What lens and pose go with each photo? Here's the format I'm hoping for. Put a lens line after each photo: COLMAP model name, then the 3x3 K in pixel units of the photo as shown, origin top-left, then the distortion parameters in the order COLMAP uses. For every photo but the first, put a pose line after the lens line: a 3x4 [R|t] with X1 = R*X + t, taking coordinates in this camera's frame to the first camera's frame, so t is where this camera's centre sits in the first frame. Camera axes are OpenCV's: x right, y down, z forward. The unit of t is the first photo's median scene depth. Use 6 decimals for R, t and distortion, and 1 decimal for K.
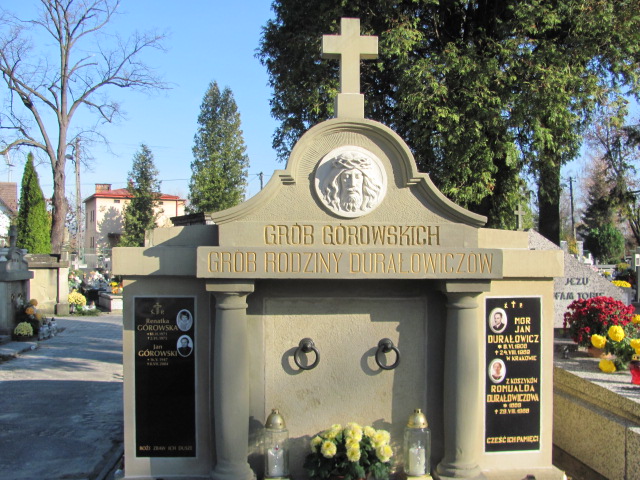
lens RADIAL K [[669.0, 0, 320.0], [0, 669.0, 240.0], [0, 0, 1]] dist [-0.230859, 0.272905]
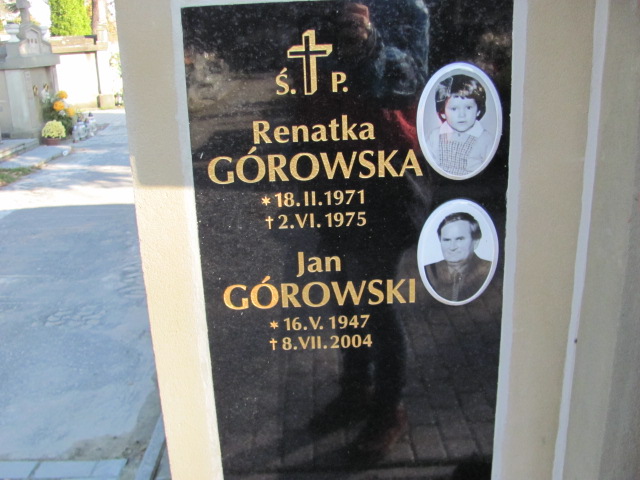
lens RADIAL K [[669.0, 0, 320.0], [0, 669.0, 240.0], [0, 0, 1]] dist [-0.230859, 0.272905]
pose [[0.995946, -0.010088, -0.089389, -0.090961], [0.038244, 0.946901, 0.319243, 0.036767], [0.081422, -0.321367, 0.943448, 0.323620]]
